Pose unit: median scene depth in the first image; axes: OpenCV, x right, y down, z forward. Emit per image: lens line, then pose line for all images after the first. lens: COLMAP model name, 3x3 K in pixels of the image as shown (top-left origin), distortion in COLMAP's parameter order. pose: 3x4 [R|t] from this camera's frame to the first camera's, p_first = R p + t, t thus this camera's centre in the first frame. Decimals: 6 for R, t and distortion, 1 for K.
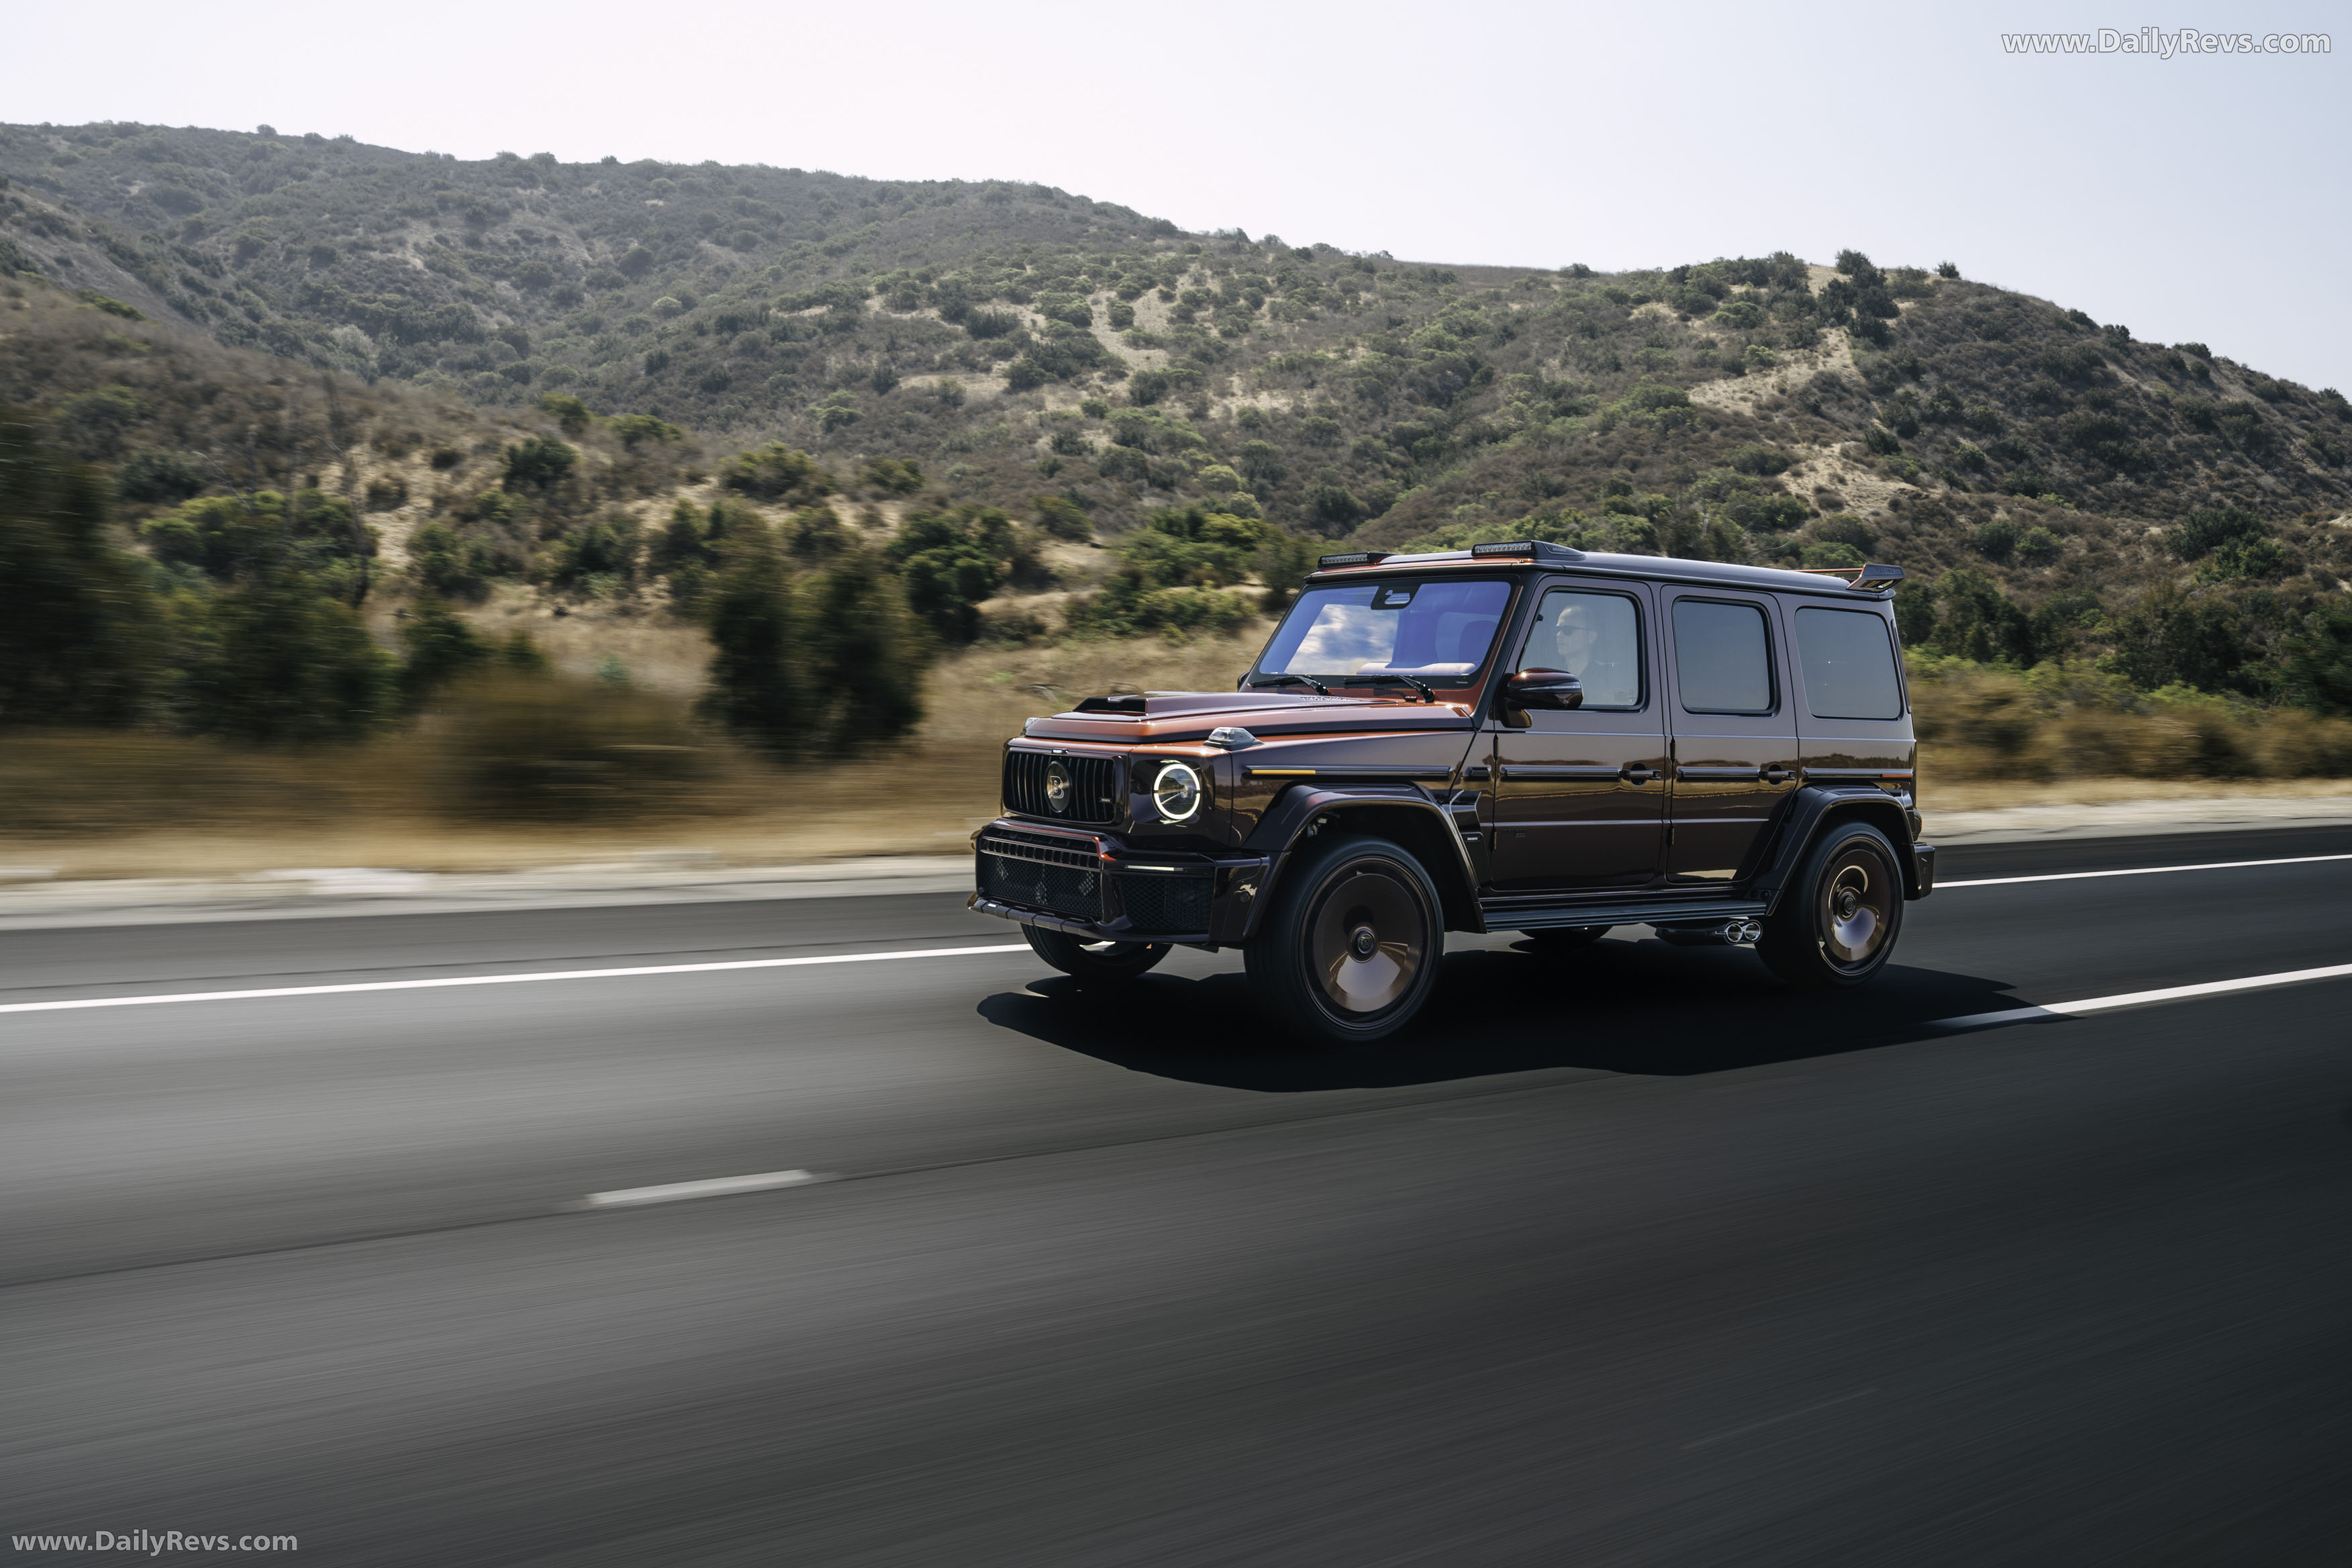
lens RADIAL K [[2030.7, 0, 1176.0], [0, 2030.7, 784.0], [0, 0, 1]] dist [-0.005910, -0.001030]
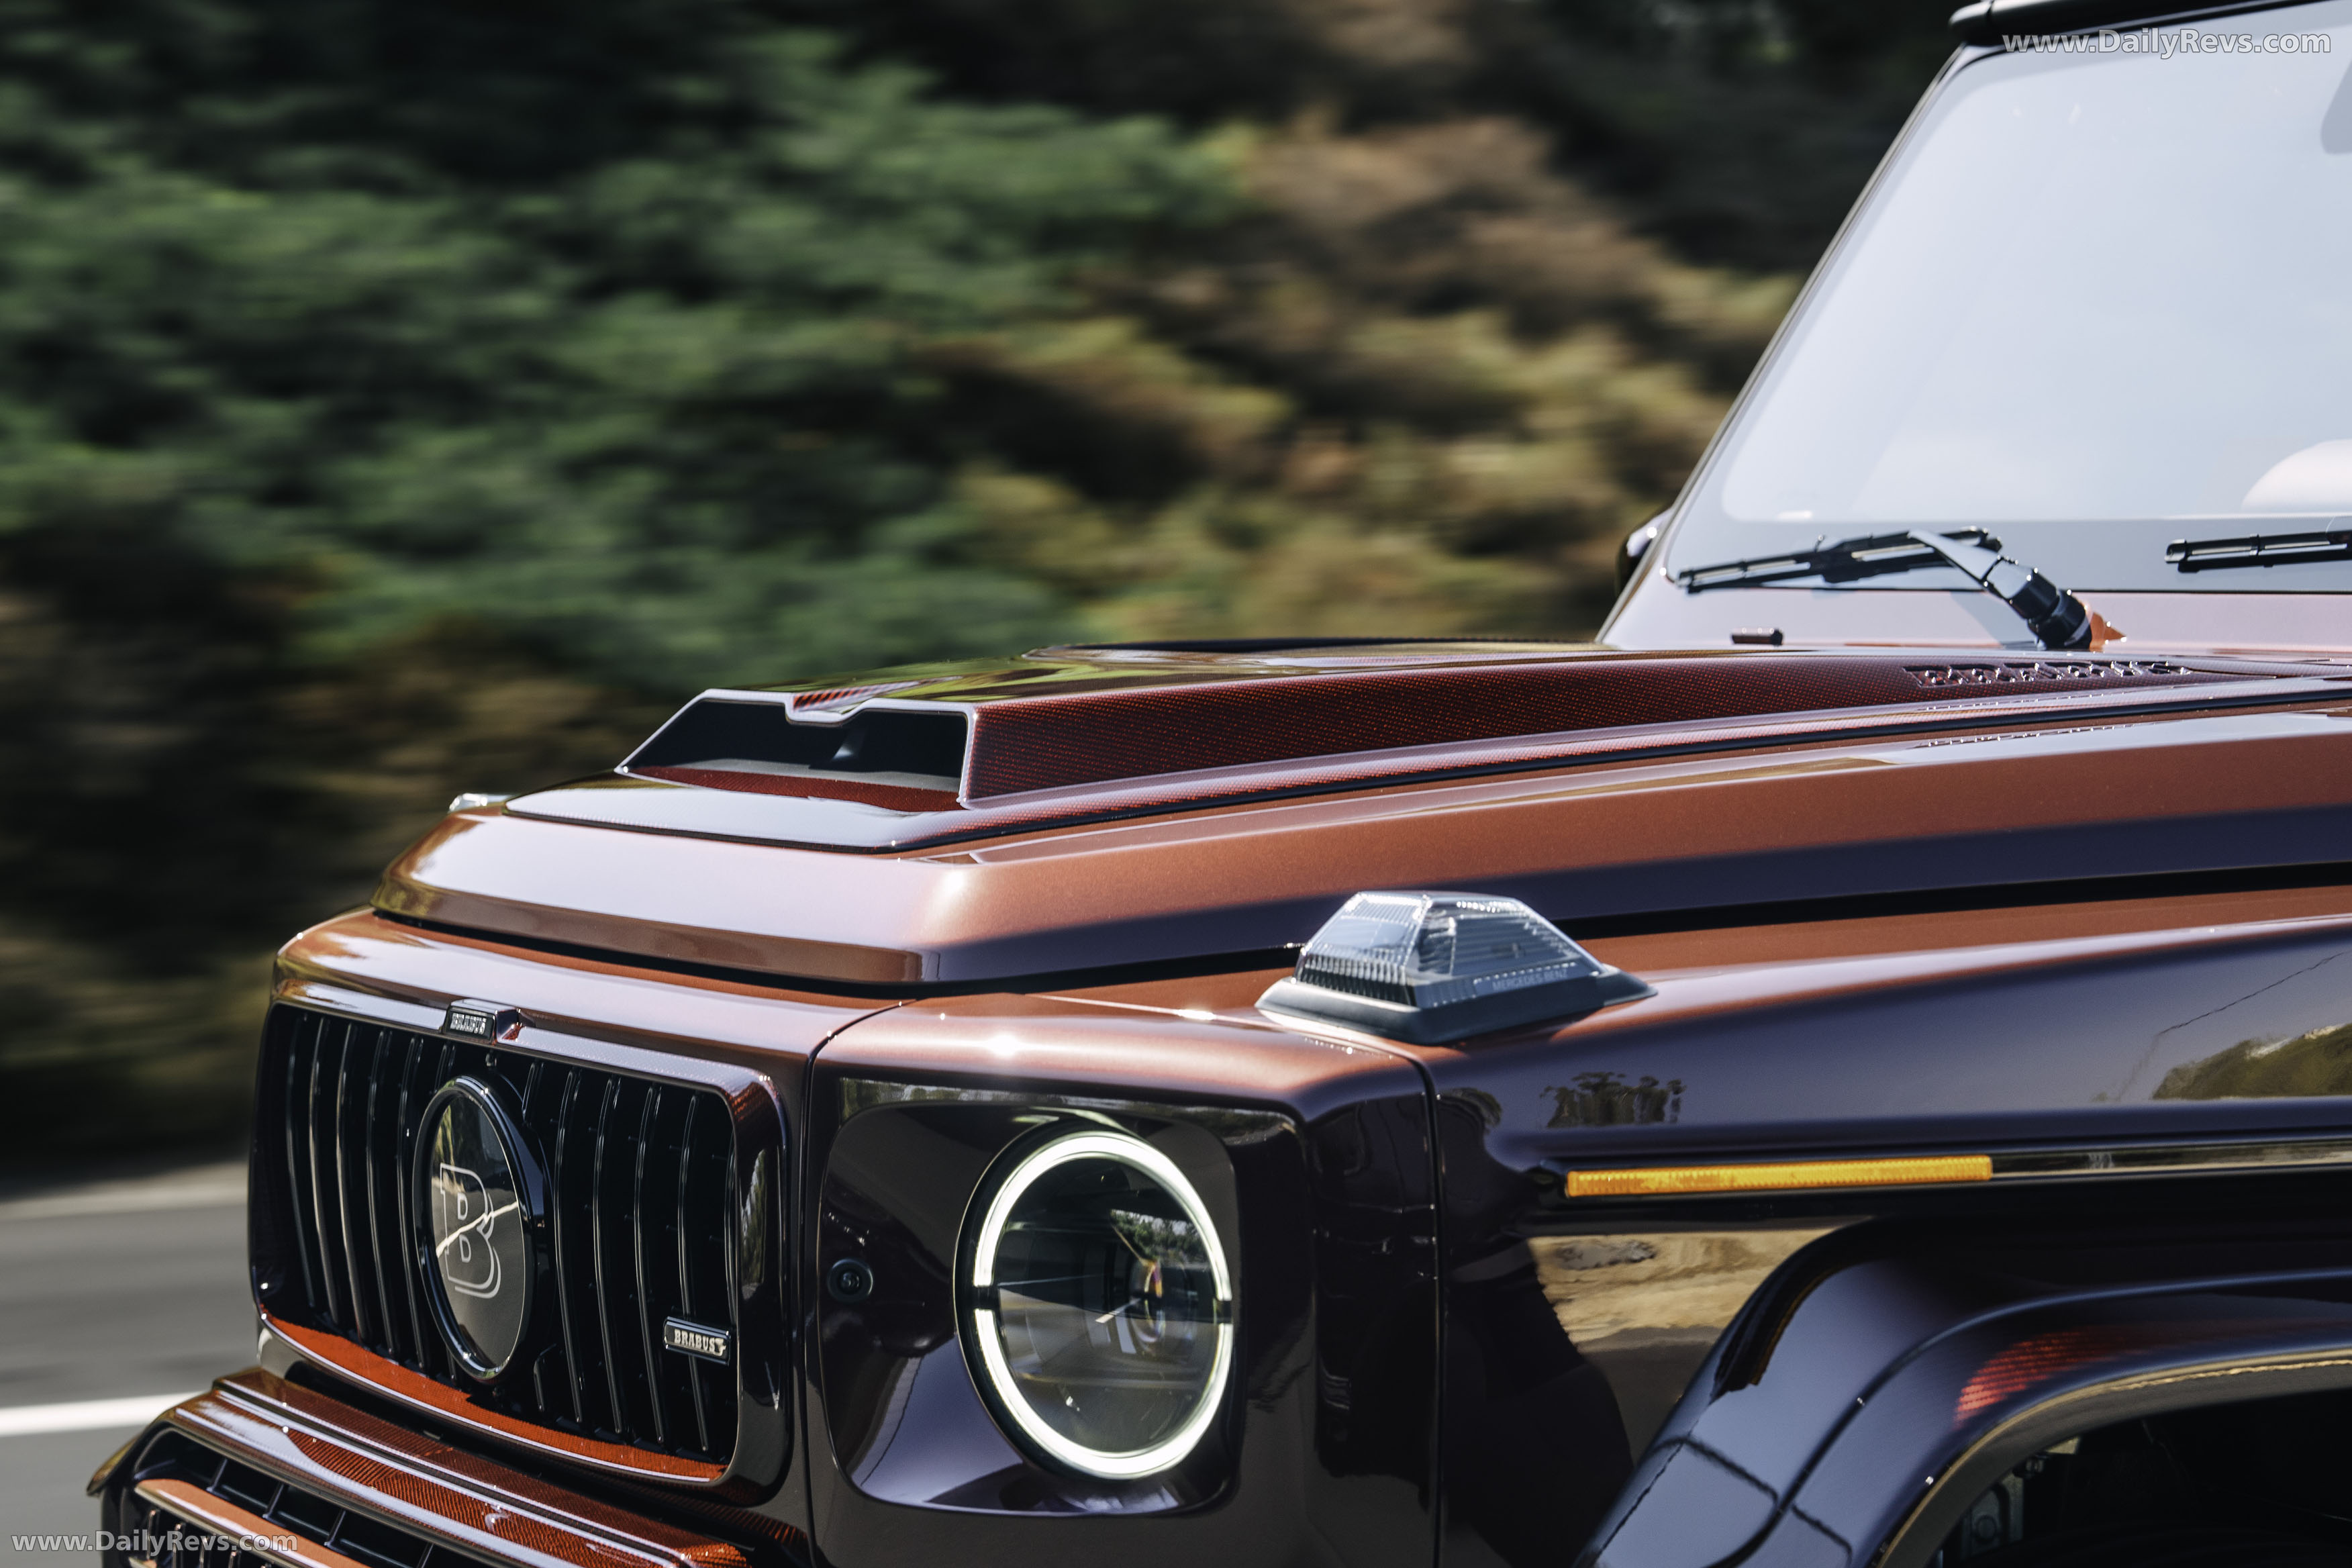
lens RADIAL K [[5711.9, 0, 1143.6], [0, 5711.9, 925.7], [0, 0, 1]] dist [0.435170, -0.287913]
pose [[0.994996, -0.016911, -0.098472, 0.044973], [0.019211, 0.999563, 0.022457, -0.033390], [0.098049, -0.024236, 0.994886, 0.516896]]
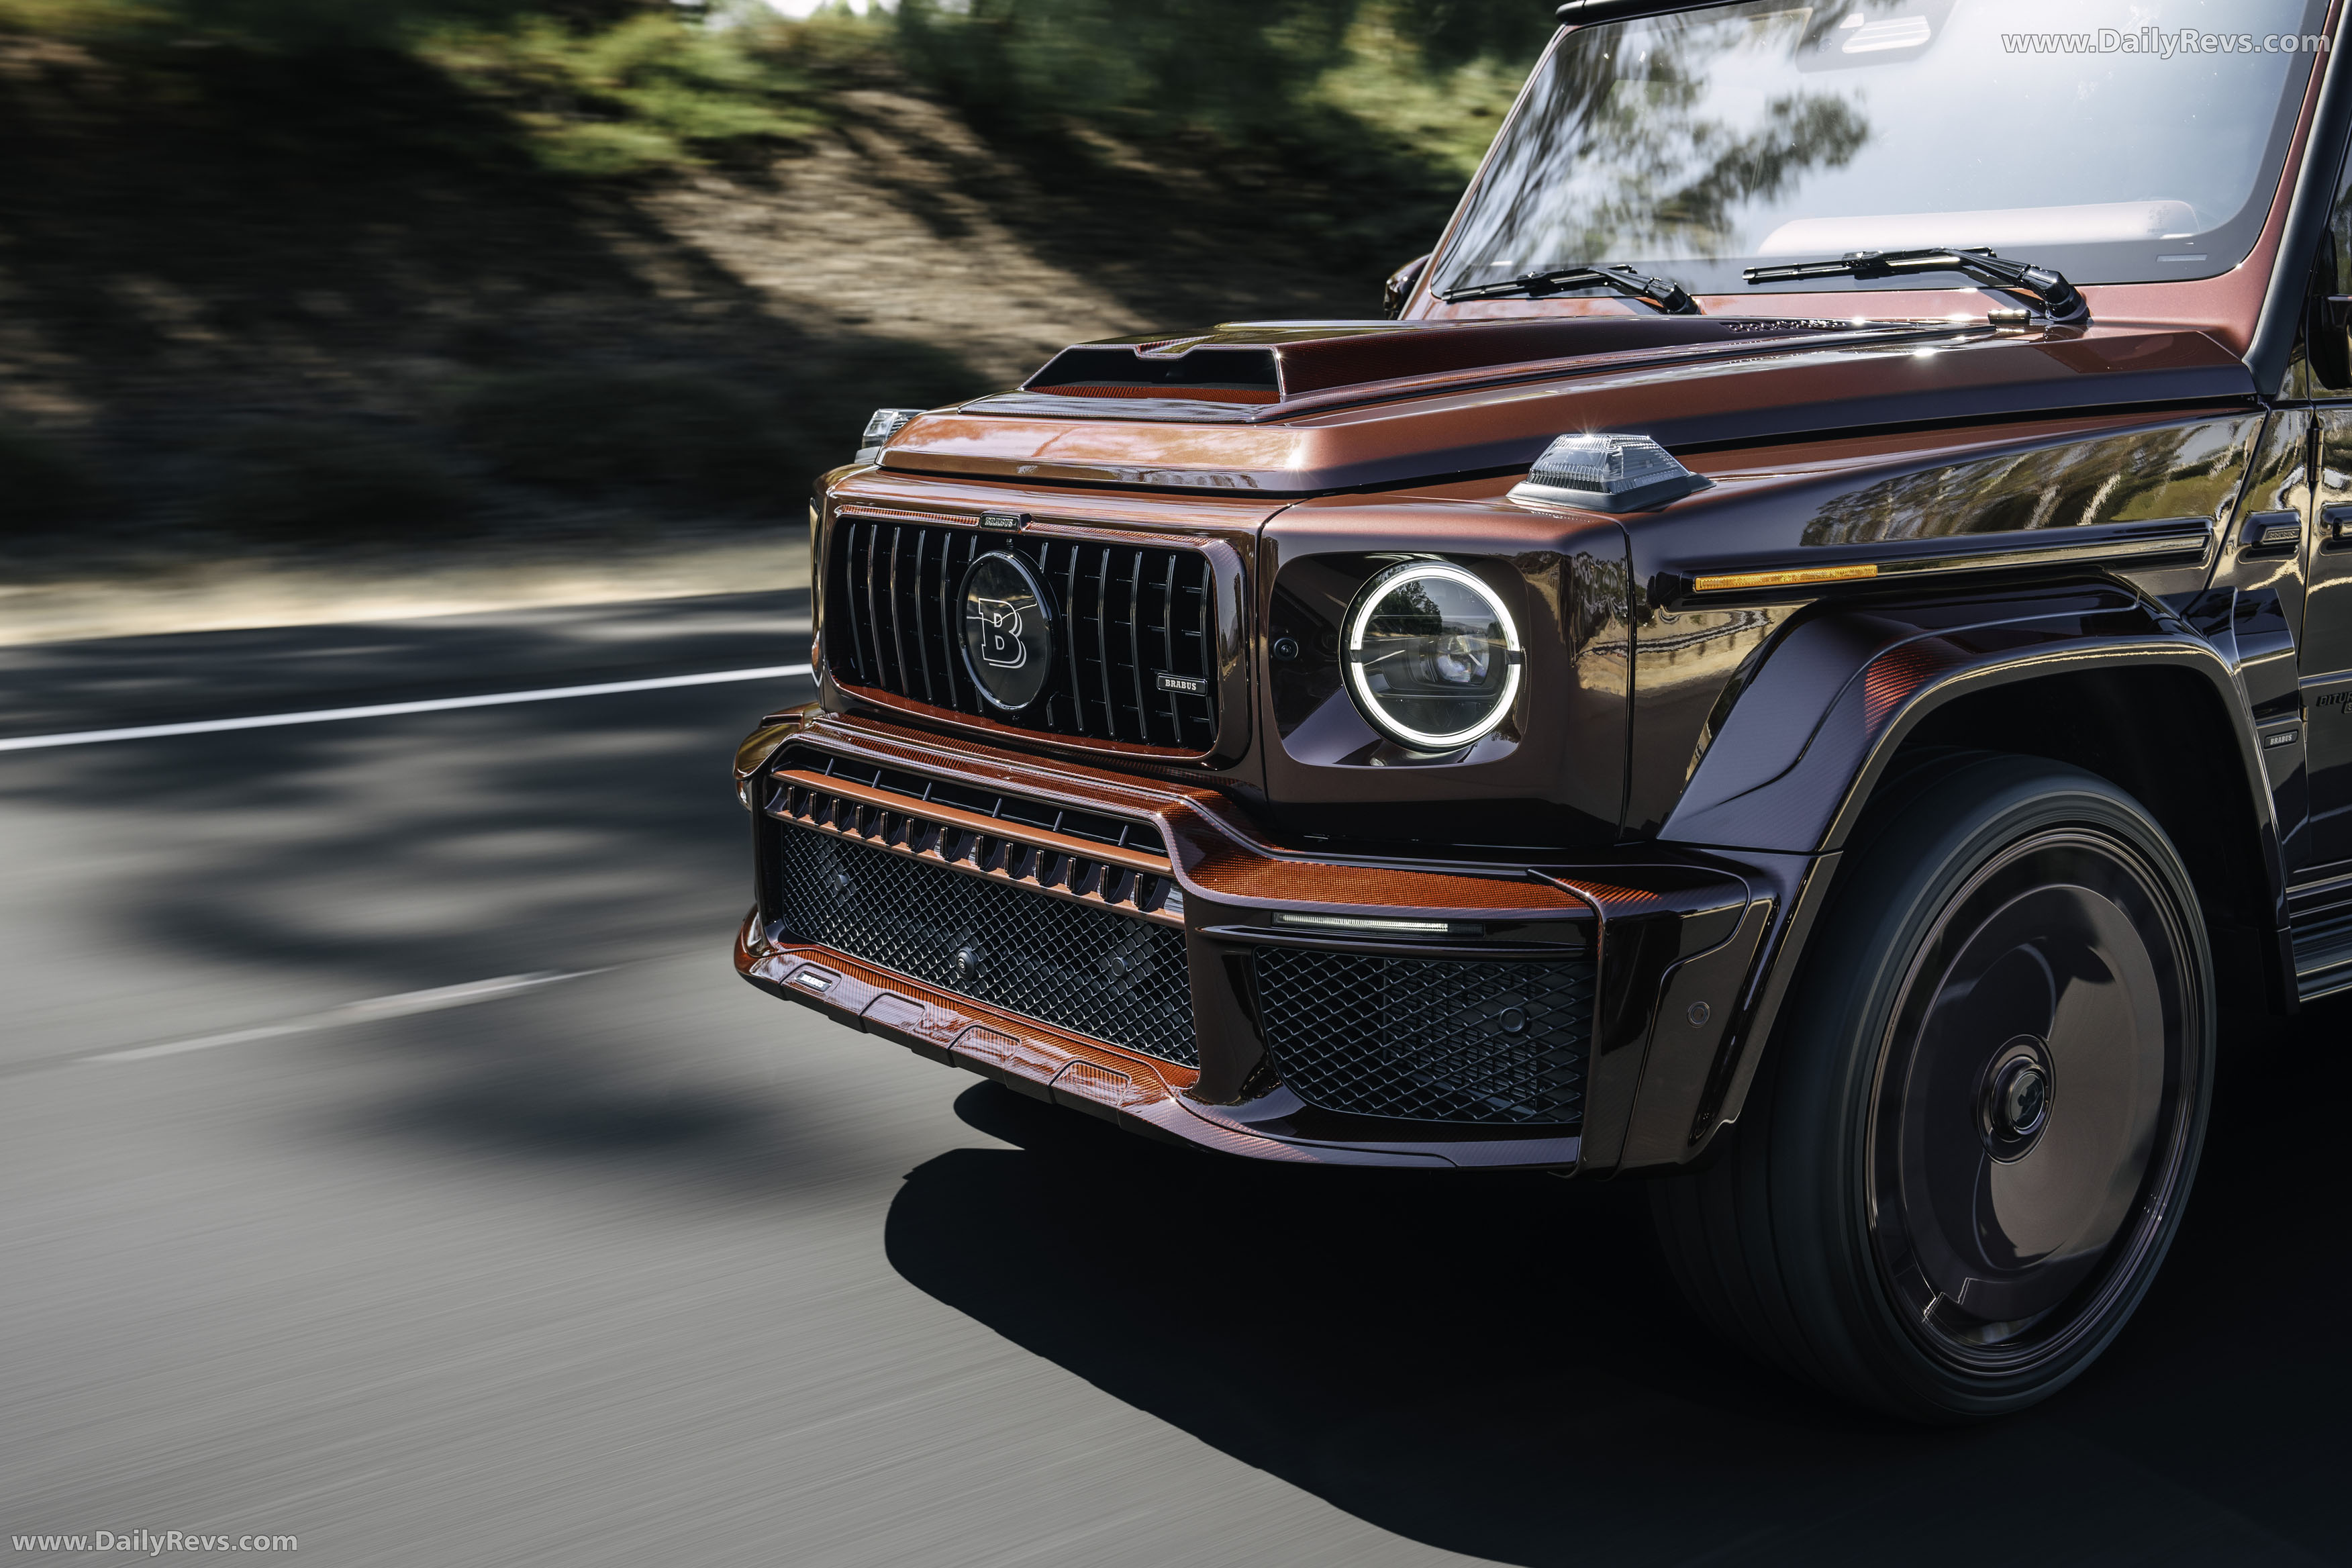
lens RADIAL K [[2629.4, 0, 1176.0], [0, 2629.4, 784.0], [0, 0, 1]] dist [0.095563, 0.011311]
pose [[0.996257, -0.044549, 0.074071, -0.062337], [0.034729, 0.991043, 0.128952, -0.027116], [-0.079153, -0.125897, 0.988881, 0.573028]]
